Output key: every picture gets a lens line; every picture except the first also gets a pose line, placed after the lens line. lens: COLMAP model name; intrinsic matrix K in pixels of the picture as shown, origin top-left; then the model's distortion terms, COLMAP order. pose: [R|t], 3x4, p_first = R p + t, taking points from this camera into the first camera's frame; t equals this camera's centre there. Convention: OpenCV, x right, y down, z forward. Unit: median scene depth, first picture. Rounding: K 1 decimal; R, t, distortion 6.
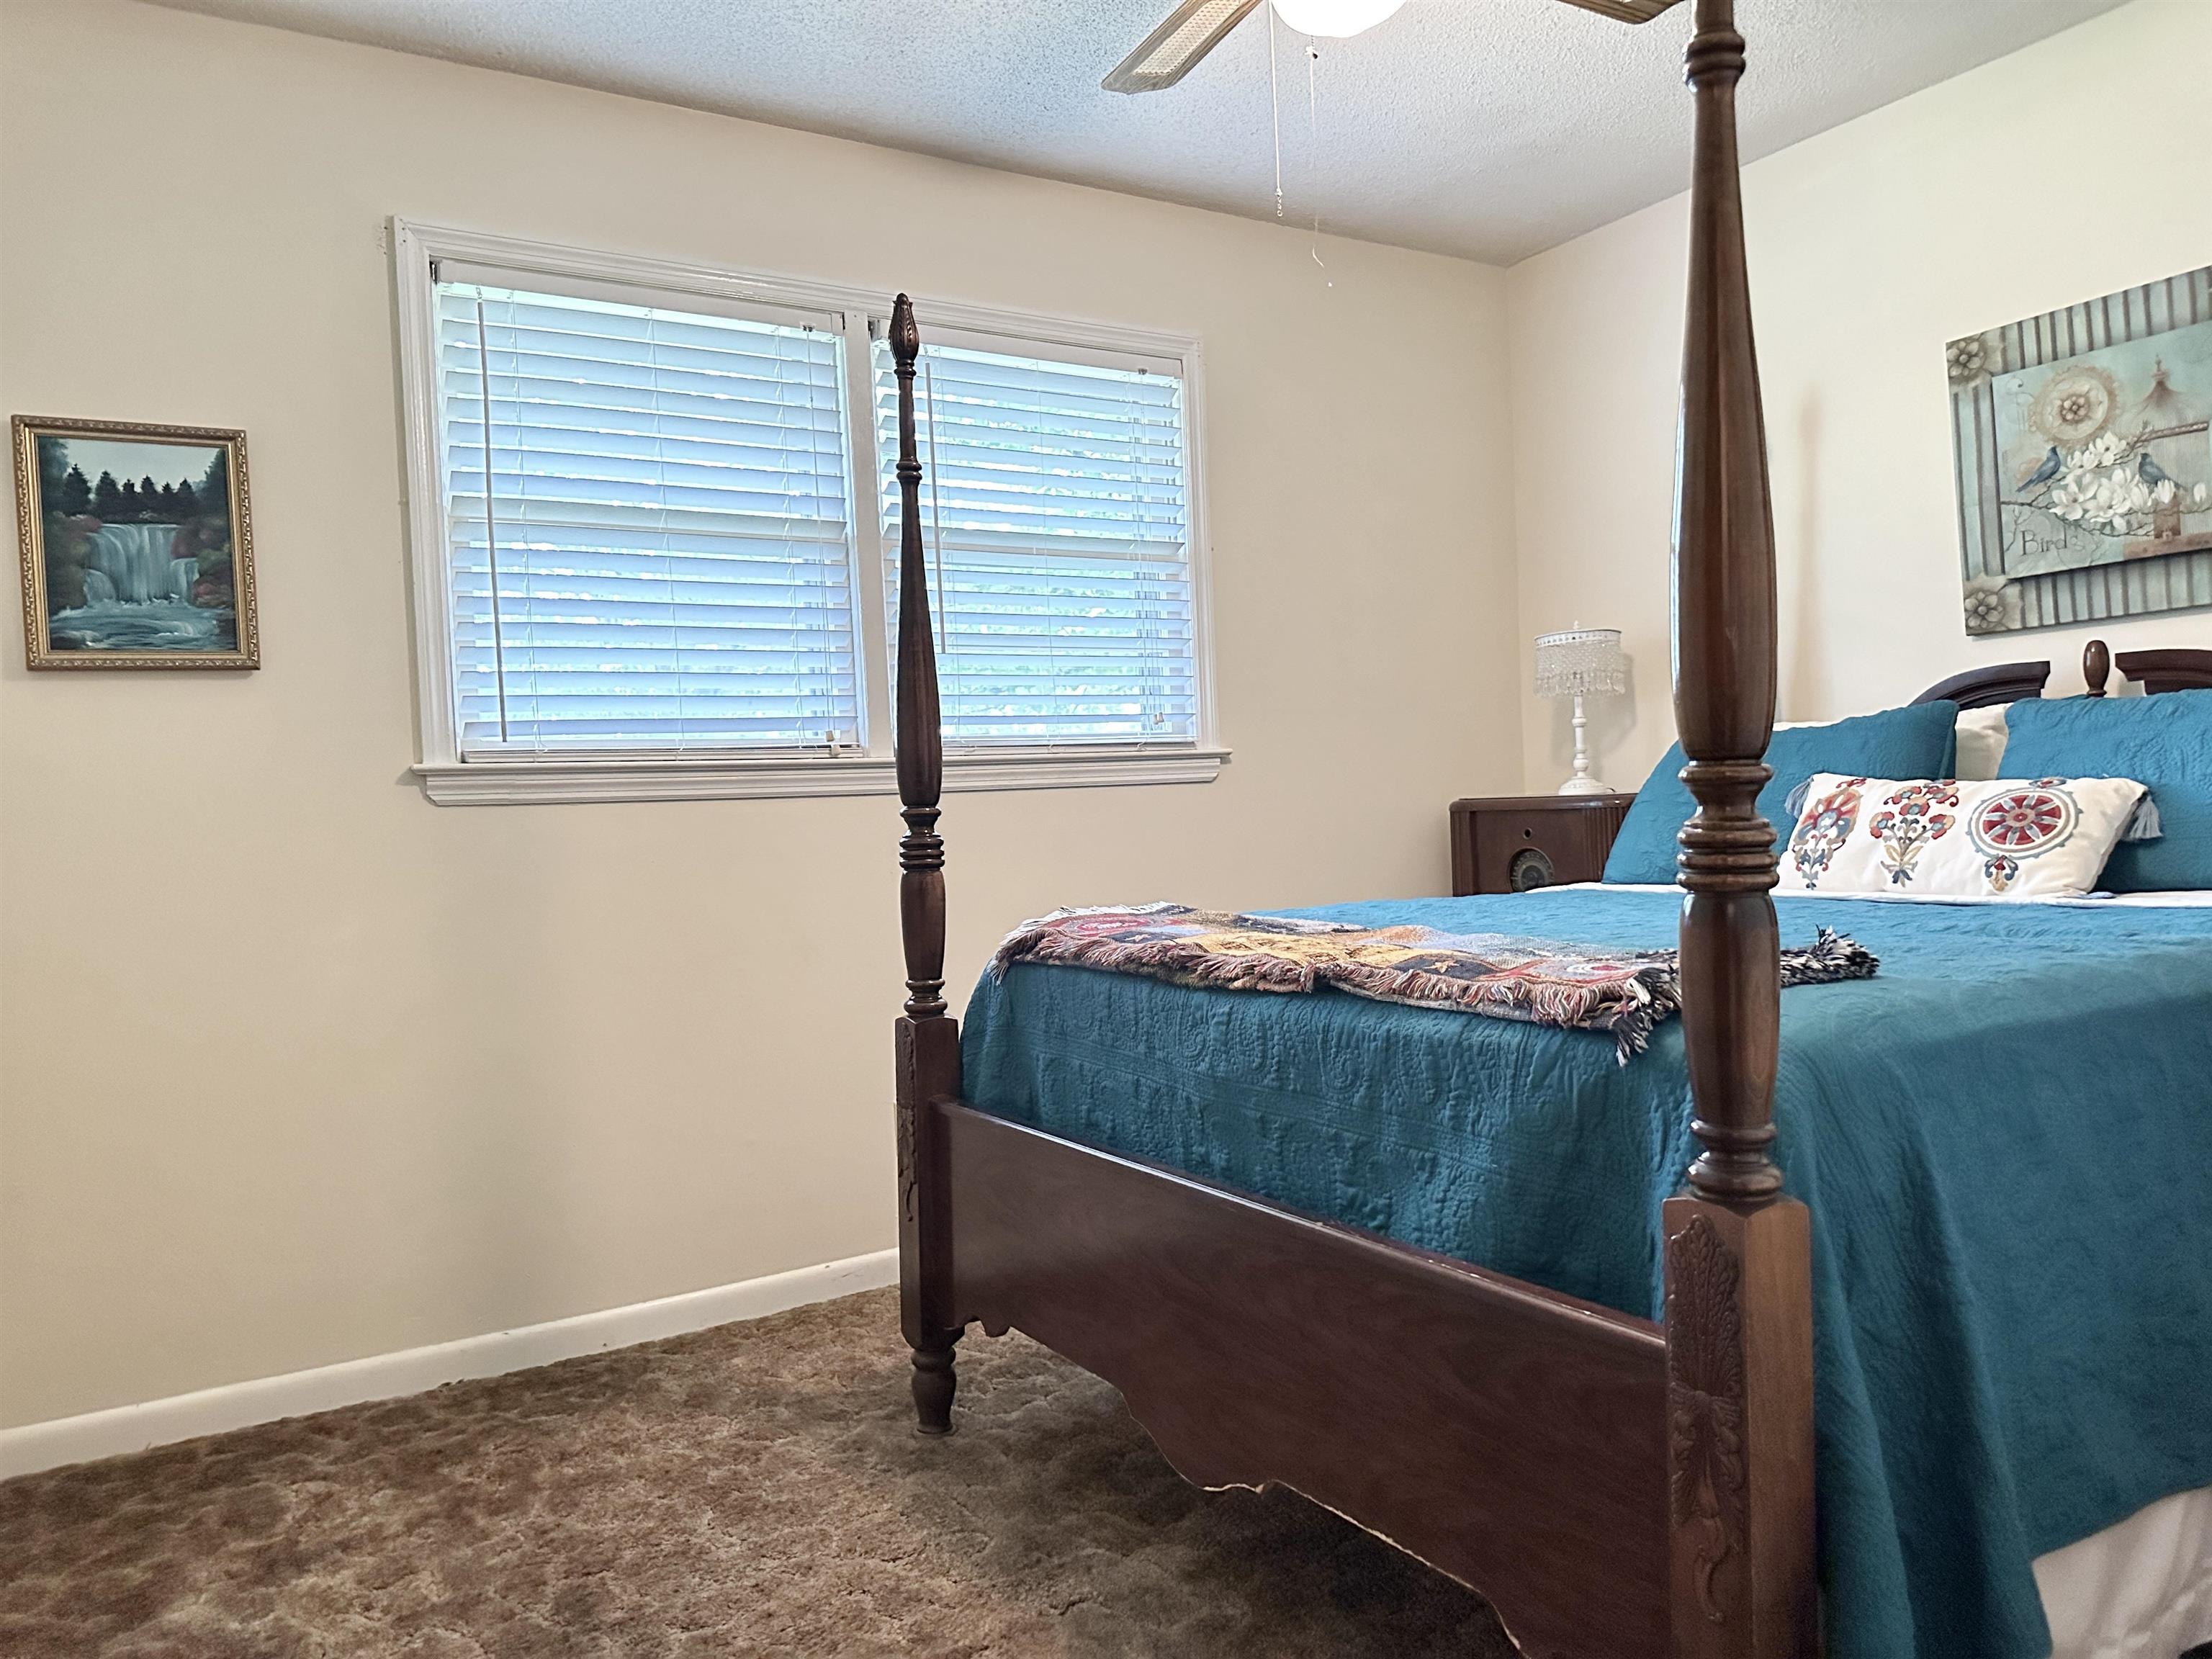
lens RADIAL K [[1543.5, 0, 1098.8], [0, 1543.5, 833.6], [0, 0, 1]] dist [0.090890, -0.143359]
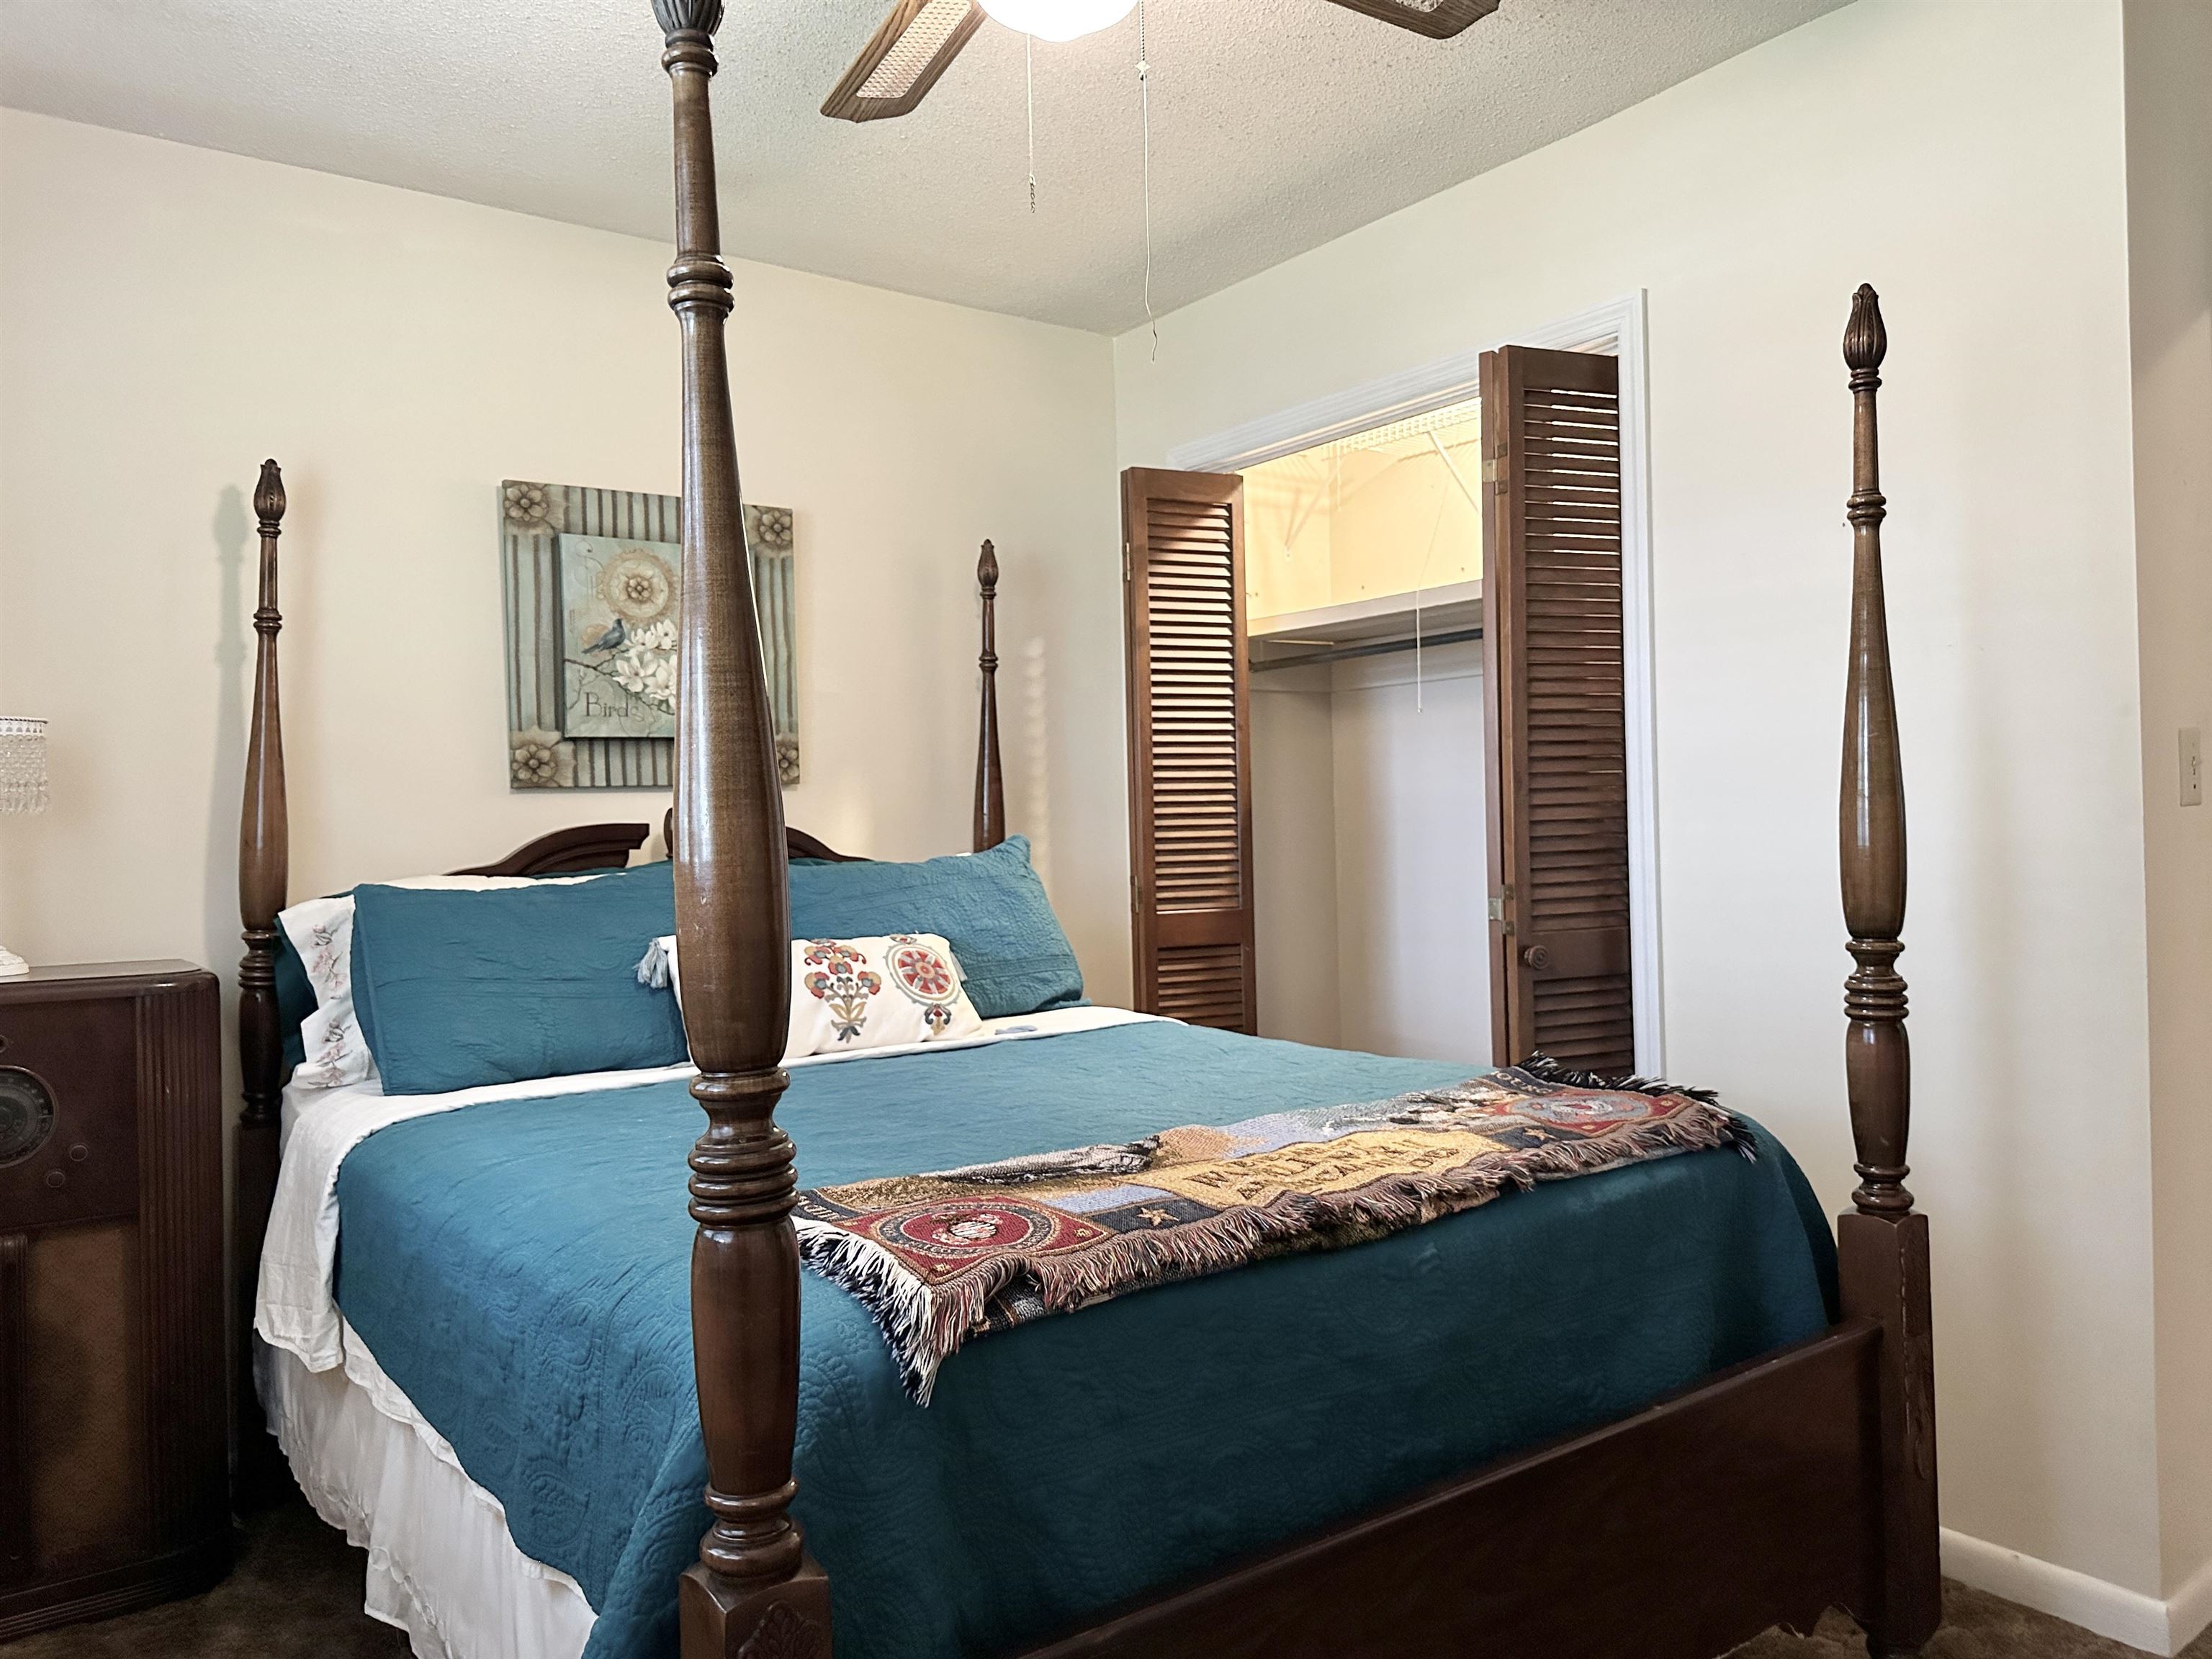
lens RADIAL K [[1543.5, 0, 1098.8], [0, 1543.5, 833.6], [0, 0, 1]] dist [0.090890, -0.143359]
pose [[-0.096793, 0.040856, 0.994466, -0.457122], [0.041881, 0.998439, -0.036943, -0.051284], [-0.994423, 0.038073, -0.098353, 0.789756]]
